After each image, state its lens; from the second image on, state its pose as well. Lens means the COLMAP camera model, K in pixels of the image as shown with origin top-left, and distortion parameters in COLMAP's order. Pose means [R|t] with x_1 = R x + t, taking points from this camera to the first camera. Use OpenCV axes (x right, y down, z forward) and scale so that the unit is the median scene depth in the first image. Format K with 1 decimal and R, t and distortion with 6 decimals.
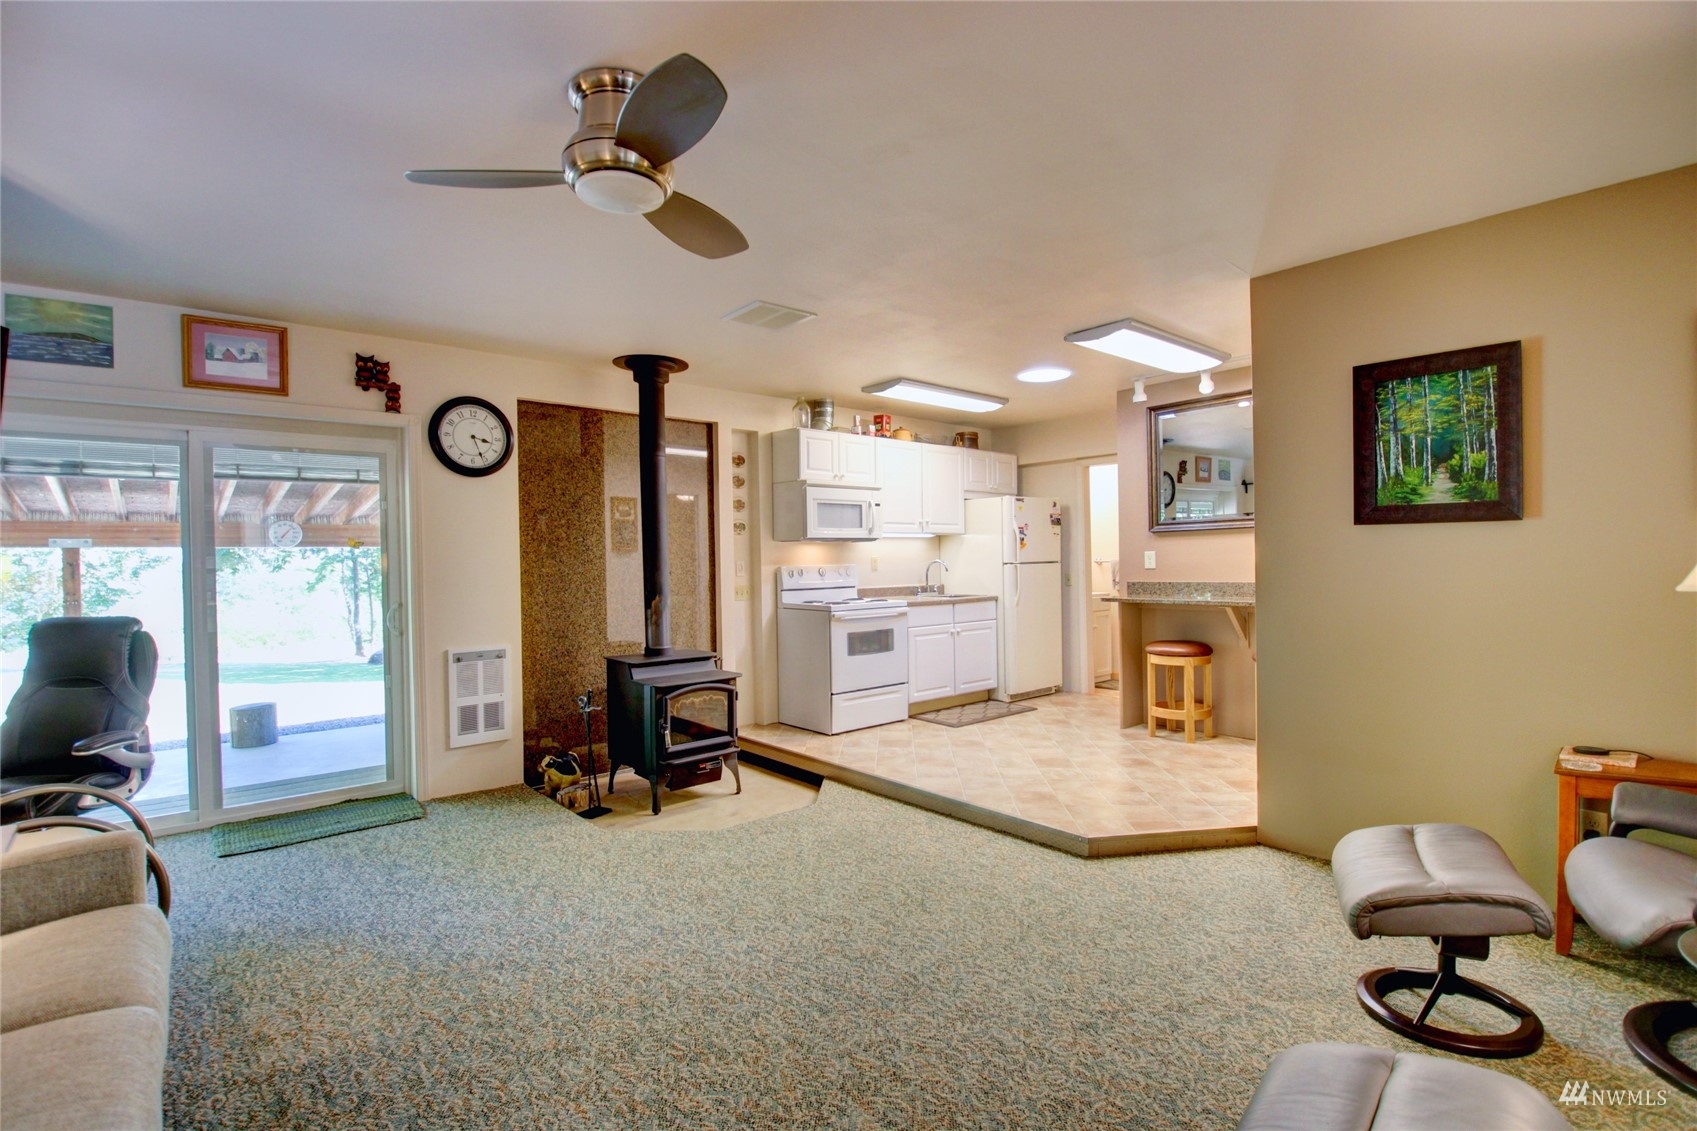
lens RADIAL K [[793.1, 0, 845.0], [0, 793.1, 568.1], [0, 0, 1]] dist [0.019891, -0.031629]
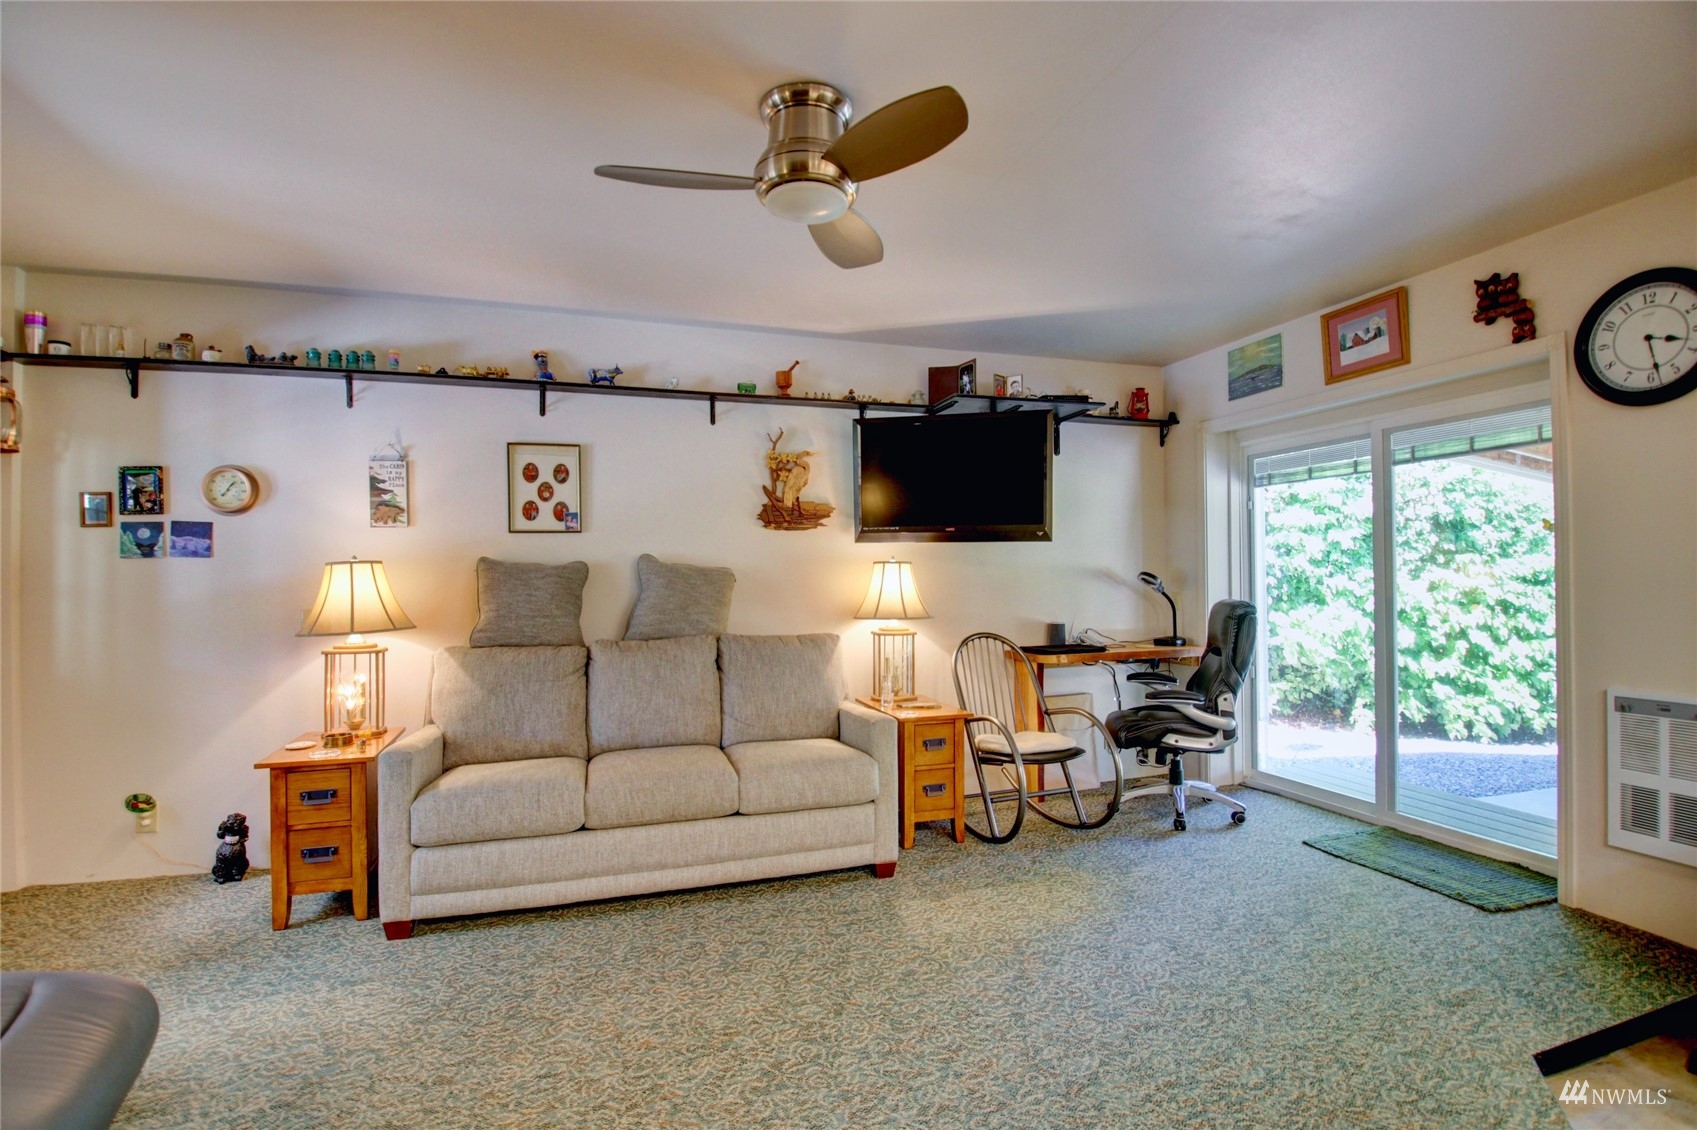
lens RADIAL K [[793.1, 0, 845.0], [0, 793.1, 567.6], [0, 0, 1]] dist [0.019891, -0.031629]
pose [[-0.392088, 0.013166, -0.919833, 0.294096], [0.010608, 0.999896, 0.009790, -0.005614], [0.919866, -0.005919, -0.392187, 0.651410]]
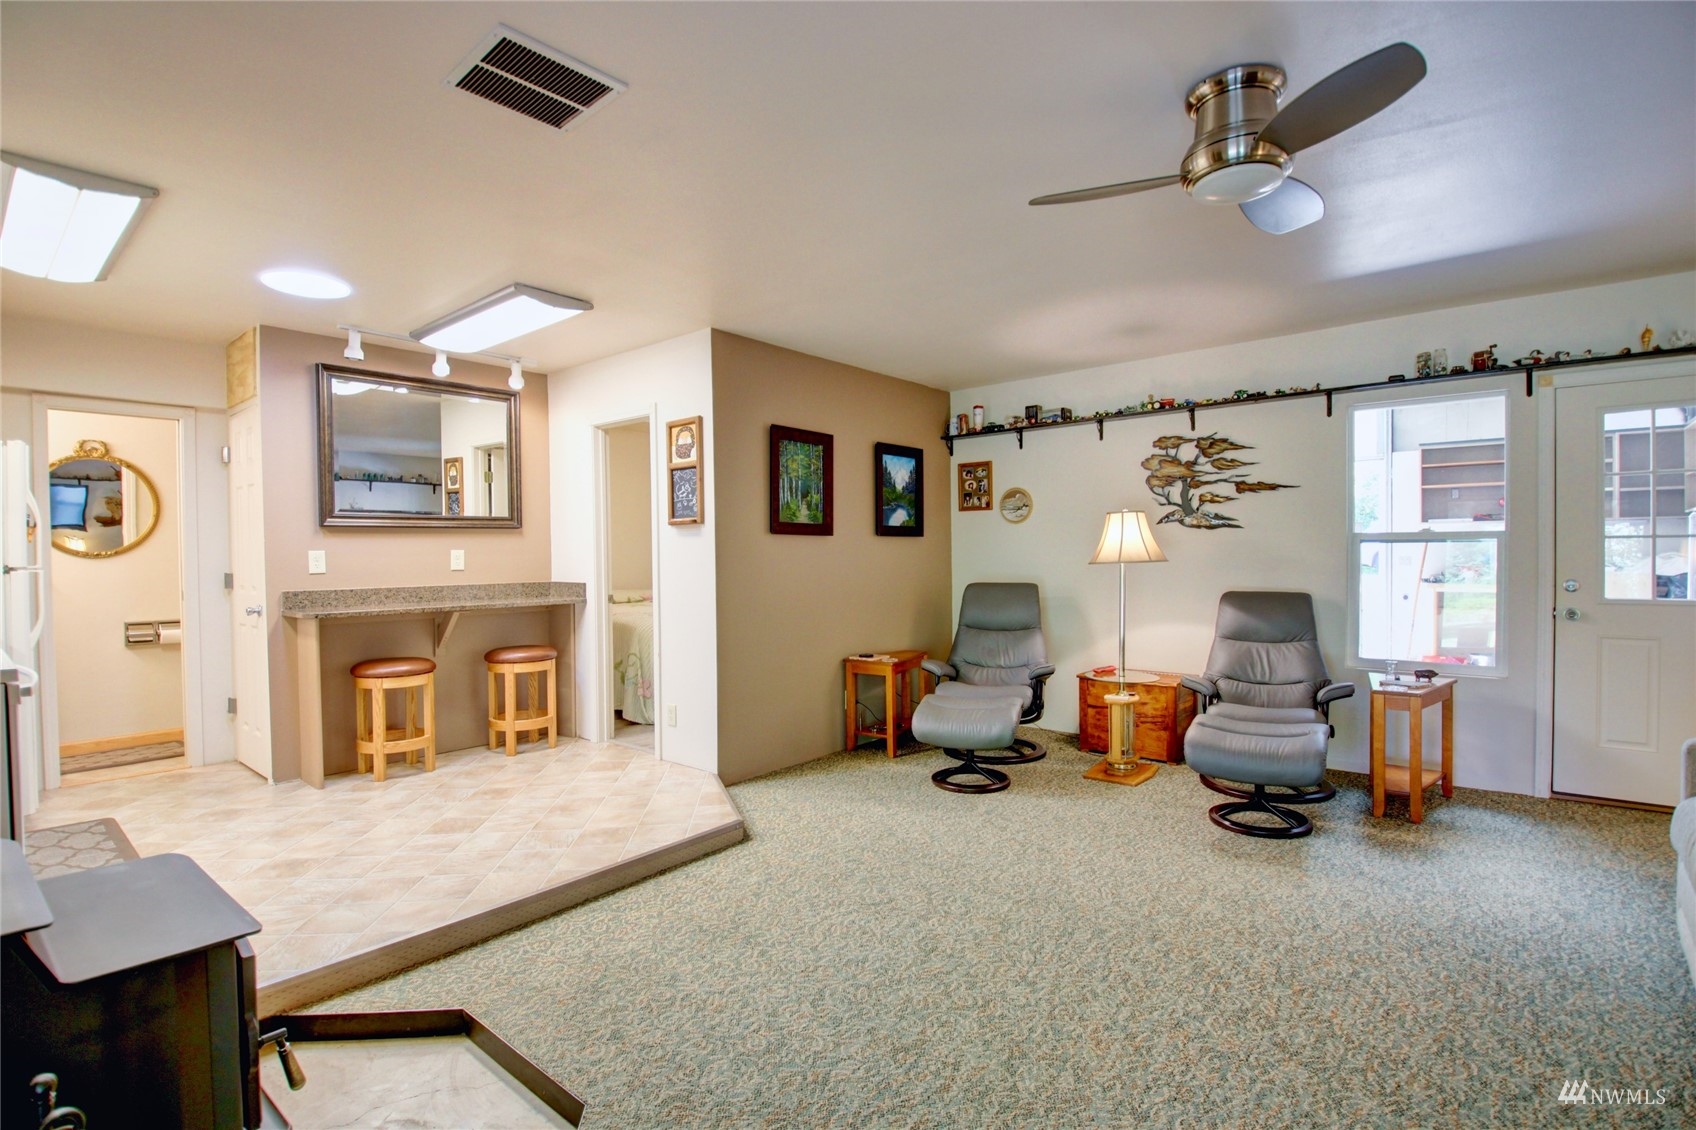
lens RADIAL K [[792.6, 0, 844.5], [0, 792.6, 567.6], [0, 0, 1]] dist [0.019891, -0.031629]
pose [[-0.152347, 0.001418, 0.988326, -0.549609], [0.020831, 0.999781, 0.001777, 0.004968], [-0.988107, 0.020858, -0.152344, 0.750842]]
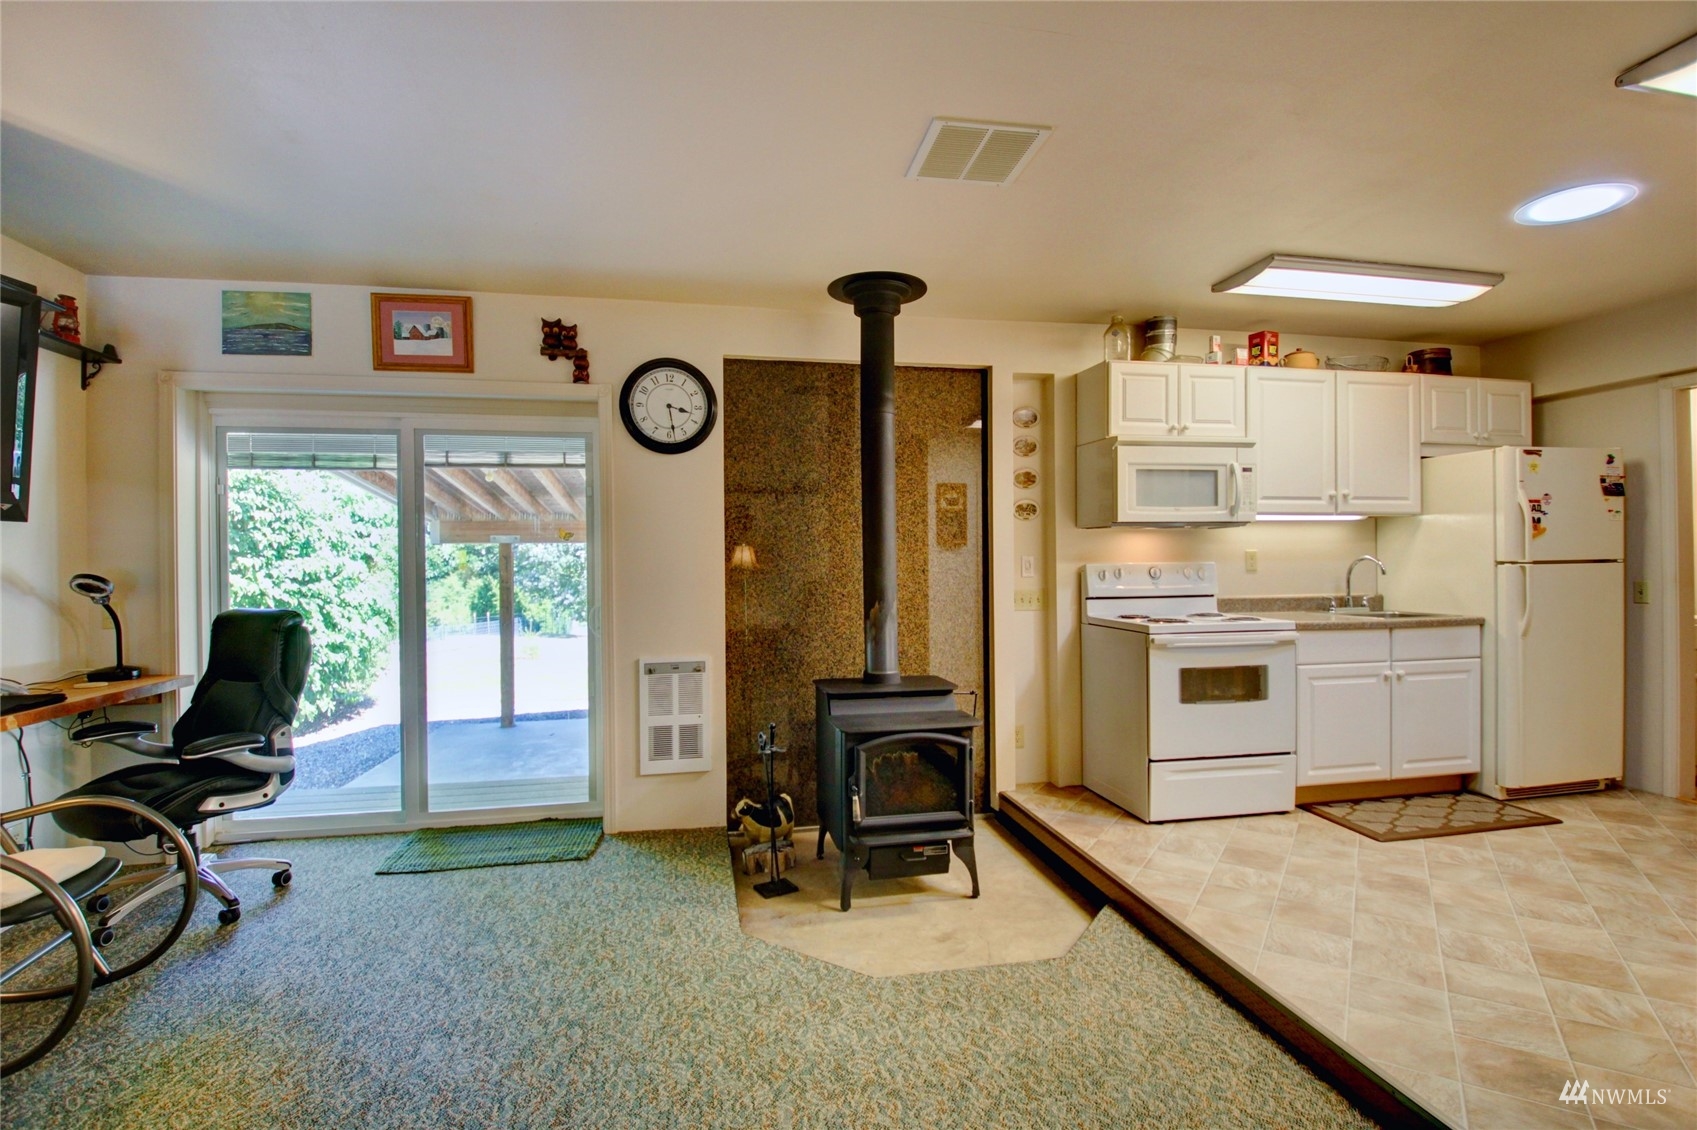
lens RADIAL K [[793.1, 0, 845.0], [0, 793.1, 567.6], [0, 0, 1]] dist [0.019891, -0.031629]
pose [[0.864585, 0.011532, -0.502354, 0.109159], [-0.009439, 0.999933, 0.006709, -0.002274], [0.502398, -0.001058, 0.864636, 0.358547]]
